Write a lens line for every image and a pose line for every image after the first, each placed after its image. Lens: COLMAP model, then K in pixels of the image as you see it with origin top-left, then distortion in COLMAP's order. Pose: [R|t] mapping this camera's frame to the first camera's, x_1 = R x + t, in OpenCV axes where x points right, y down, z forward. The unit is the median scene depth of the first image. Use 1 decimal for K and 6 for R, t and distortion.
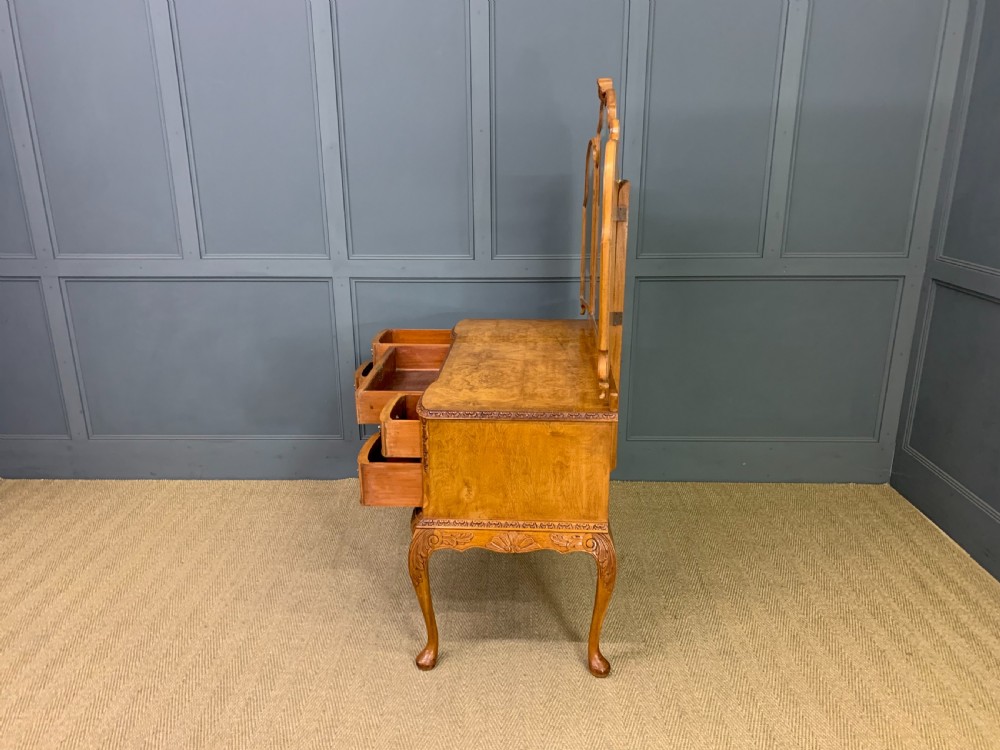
lens RADIAL K [[759.4, 0, 494.7], [0, 759.4, 376.2], [0, 0, 1]] dist [0.012042, -0.002136]
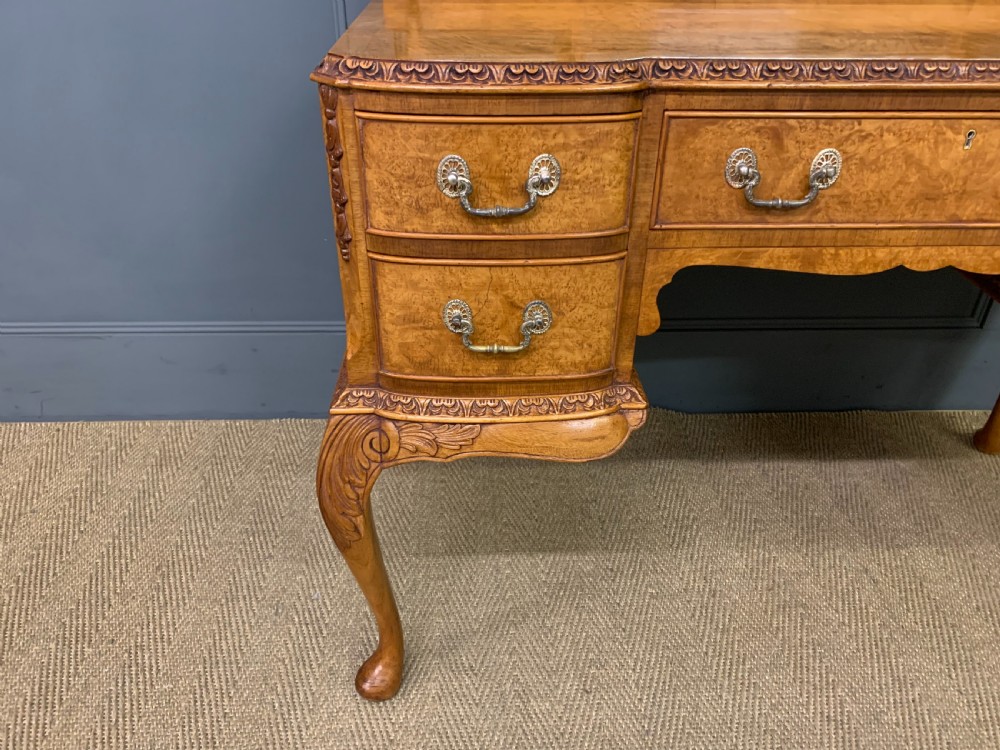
lens RADIAL K [[761.1, 0, 500.0], [0, 761.1, 375.0], [0, 0, 1]] dist [0.079113, -0.112854]
pose [[0.997830, -0.015336, 0.064031, -0.176440], [-0.001278, 0.967802, 0.251708, -0.000143], [-0.065829, -0.251243, 0.965683, 0.650624]]
